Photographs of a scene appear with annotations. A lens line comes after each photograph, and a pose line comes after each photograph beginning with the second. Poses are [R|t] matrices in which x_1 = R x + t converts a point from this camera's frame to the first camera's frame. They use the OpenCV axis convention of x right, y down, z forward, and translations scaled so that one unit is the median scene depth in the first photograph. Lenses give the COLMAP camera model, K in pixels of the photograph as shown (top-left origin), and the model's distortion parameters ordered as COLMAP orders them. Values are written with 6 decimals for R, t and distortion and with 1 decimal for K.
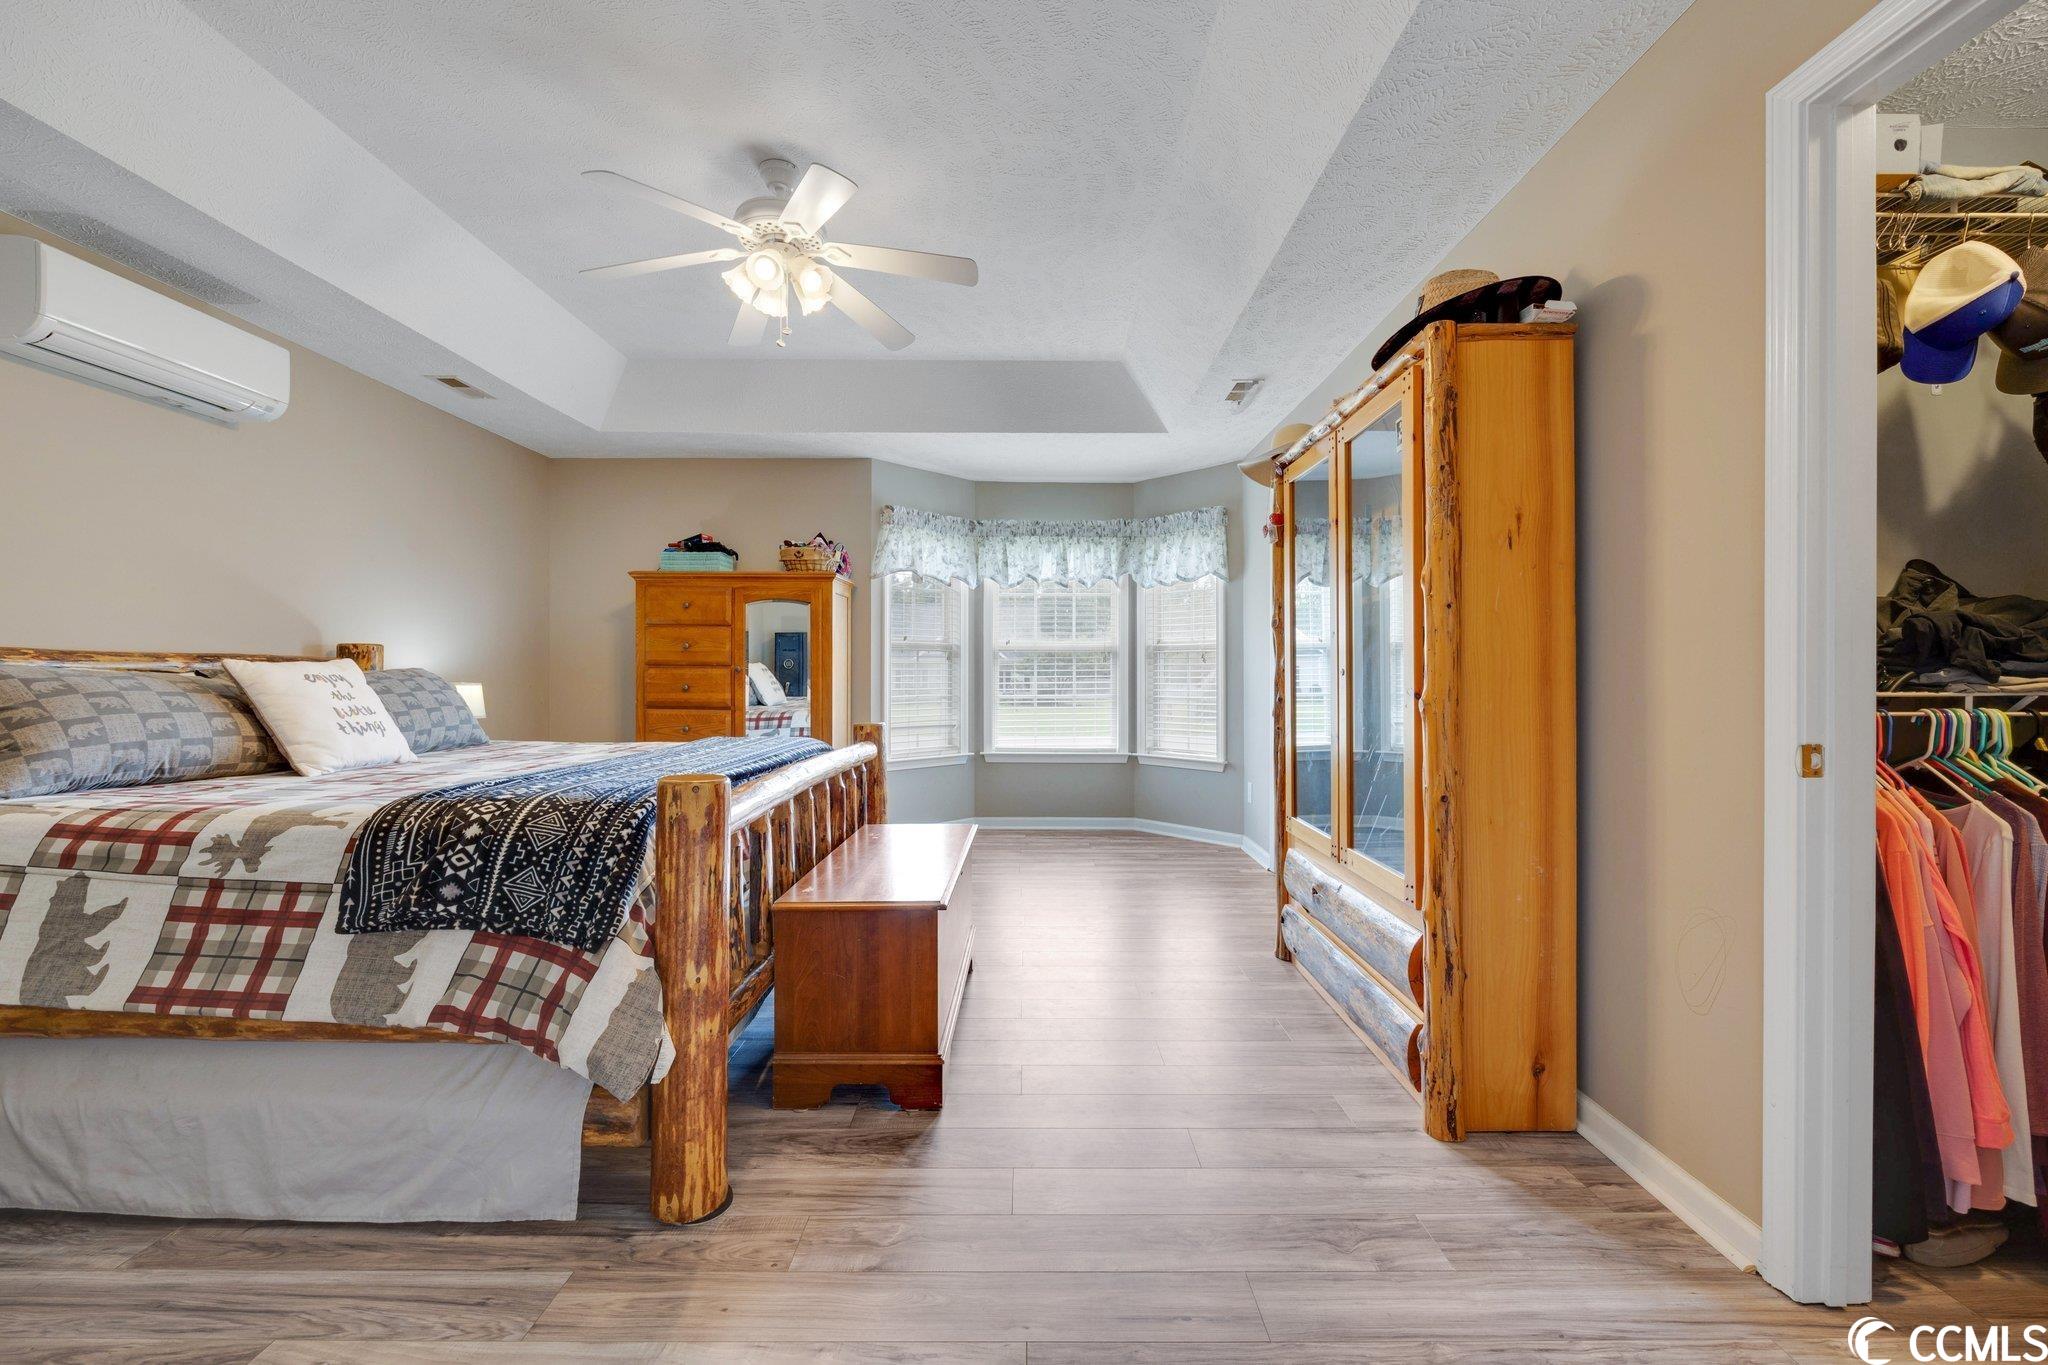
lens RADIAL K [[814.9, 0, 1030.2], [0, 814.9, 672.2], [0, 0, 1]] dist [-0.005552, 0.000229]
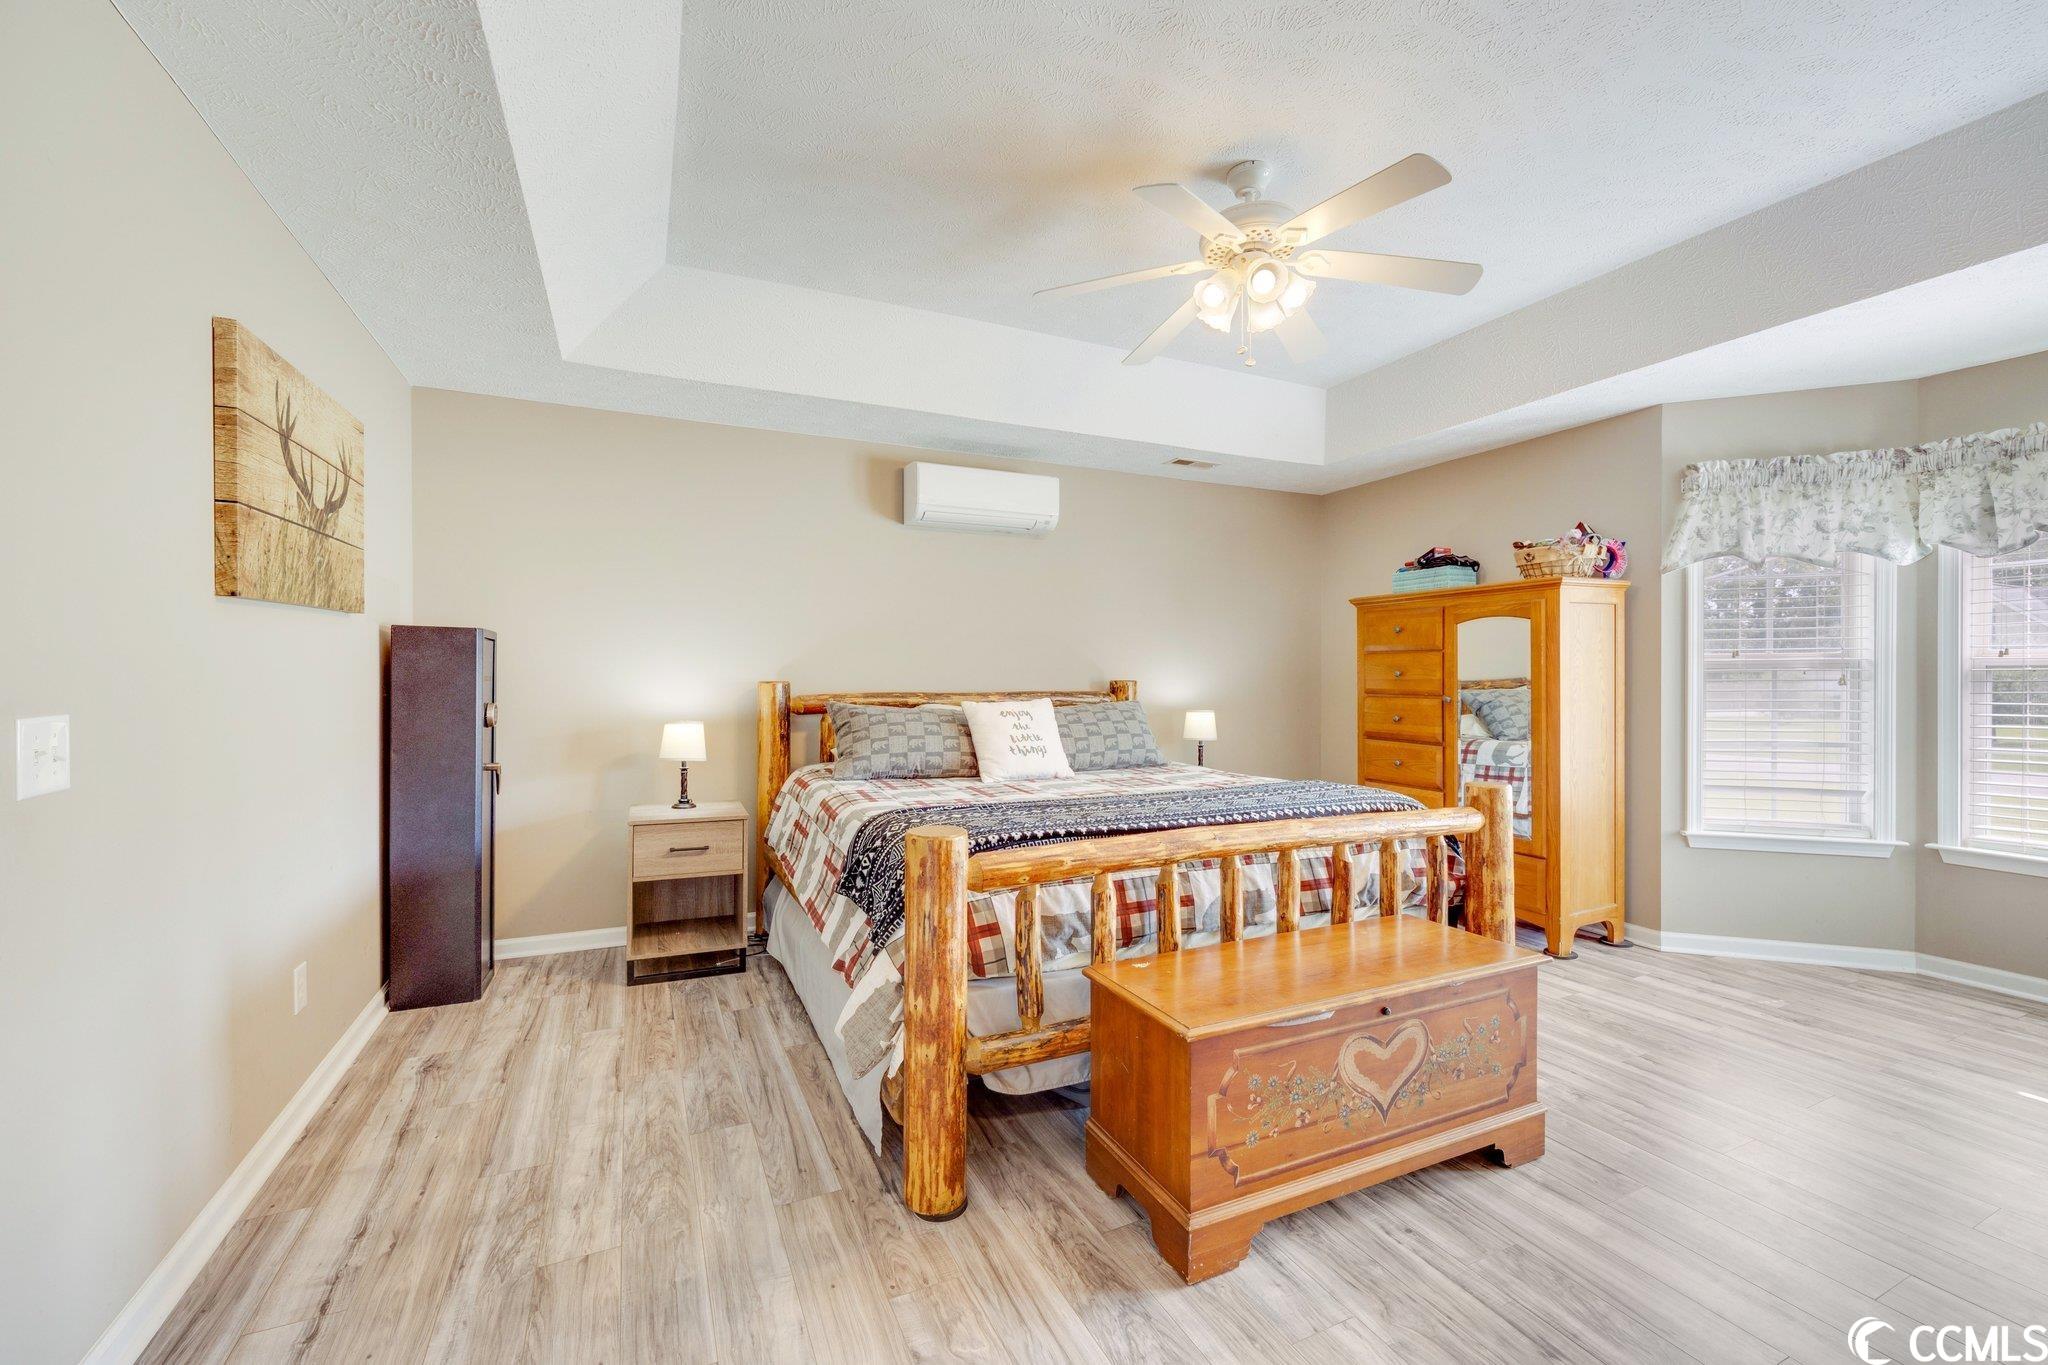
lens RADIAL K [[814.9, 0, 1022.8], [0, 814.9, 681.1], [0, 0, 1]] dist [-0.005552, 0.000229]
pose [[0.423824, 0.000721, -0.905744, 0.350608], [0.005001, 0.999983, 0.003136, -0.043665], [0.905731, -0.005859, 0.423813, 0.323263]]
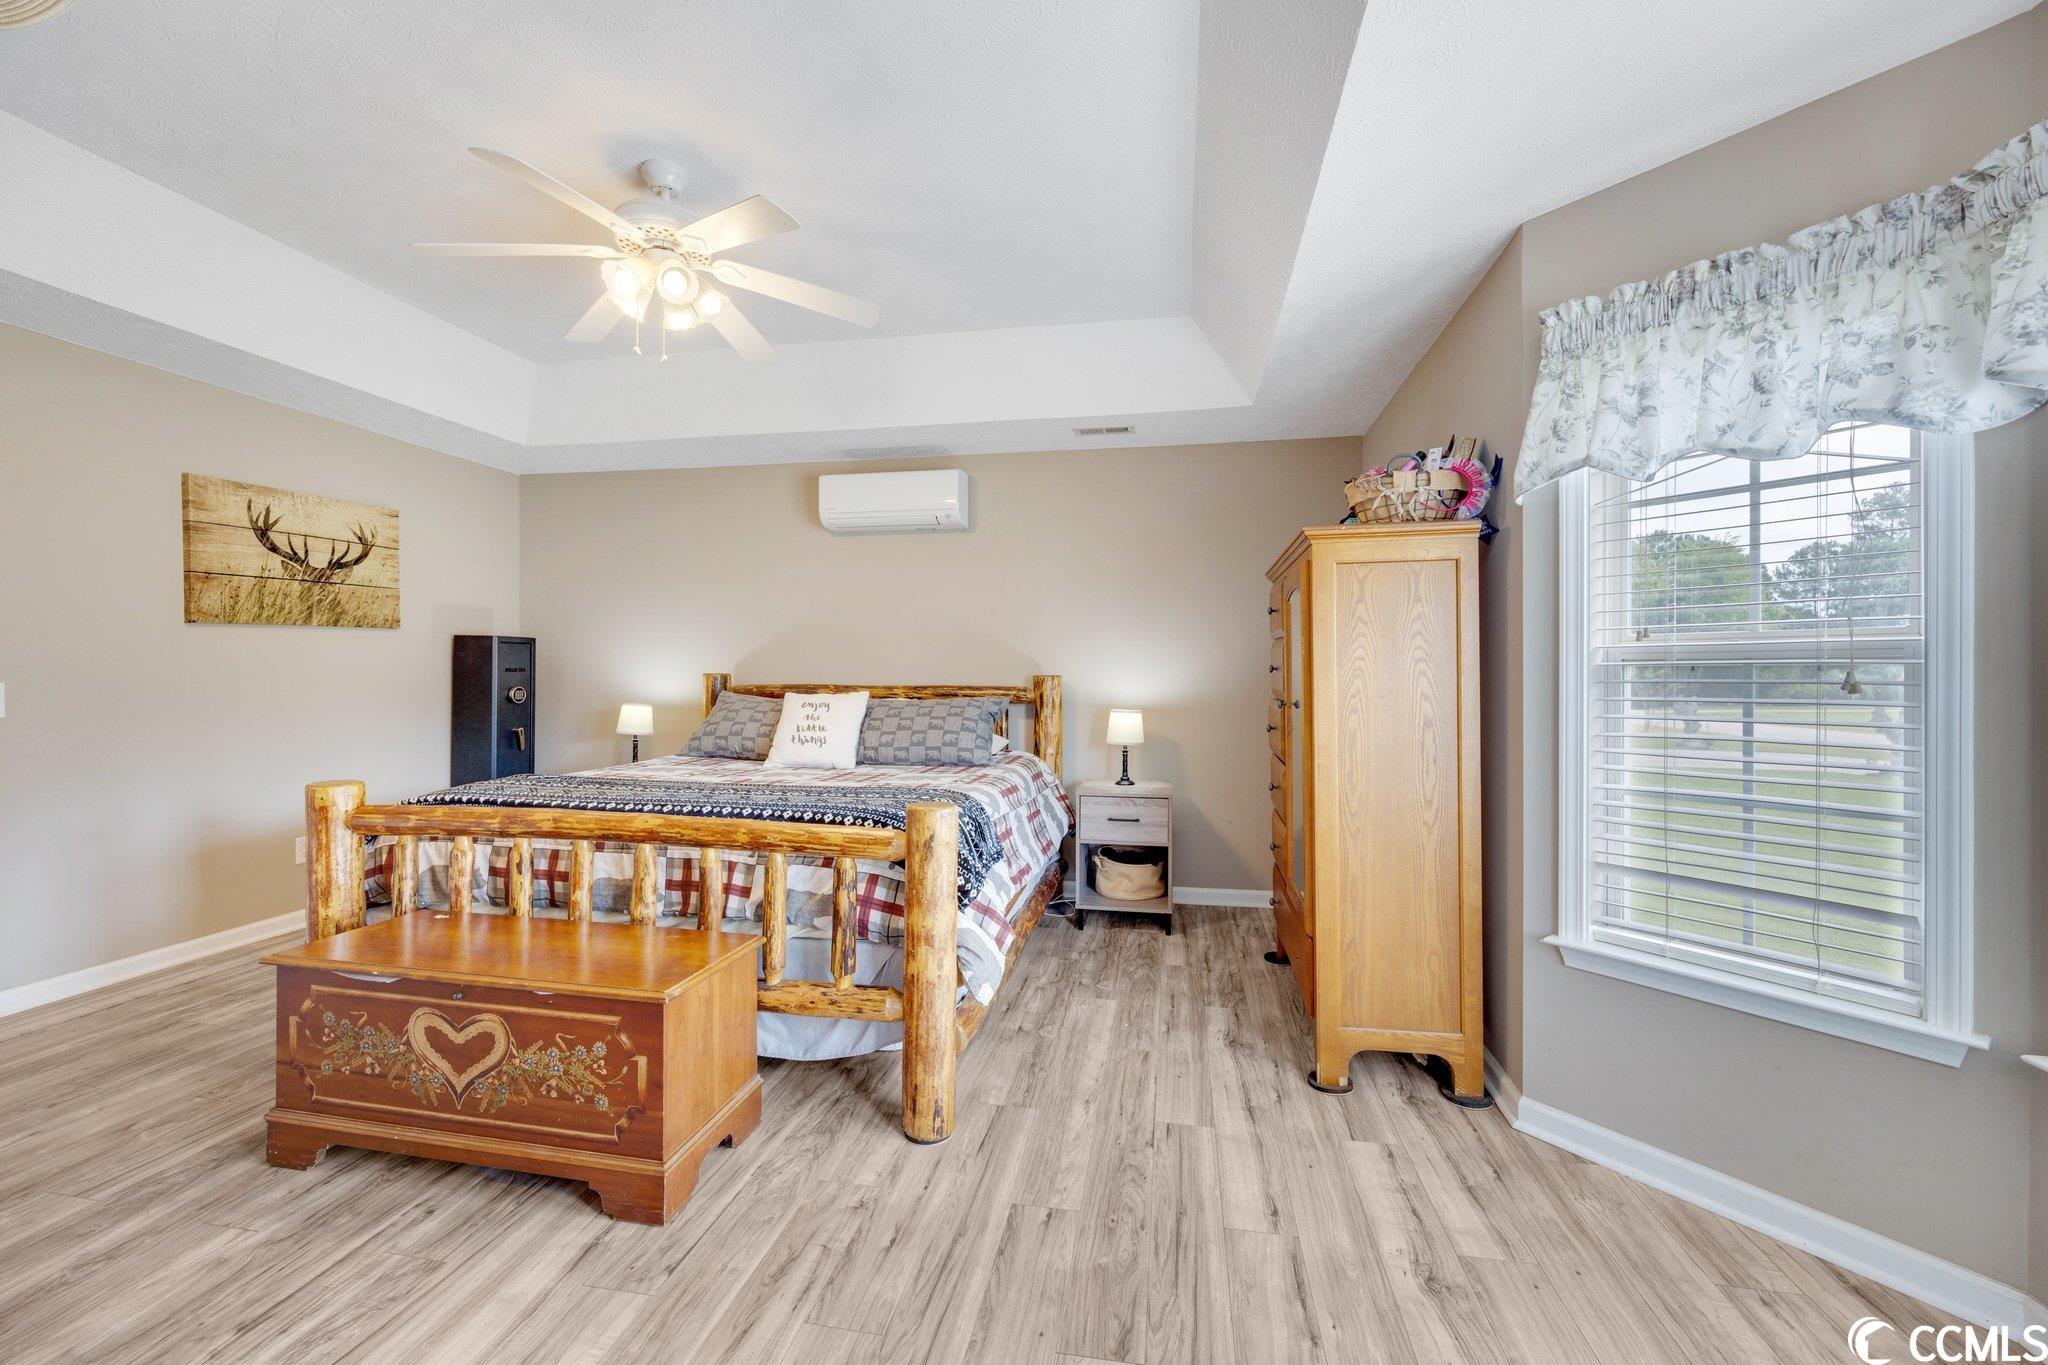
lens RADIAL K [[814.9, 0, 1035.4], [0, 814.9, 673.8], [0, 0, 1]] dist [-0.005552, 0.000229]
pose [[-0.169187, -0.001767, -0.985582, 0.452800], [-0.002785, 0.999995, -0.001315, -0.040110], [0.985580, 0.002523, -0.169191, 1.373438]]
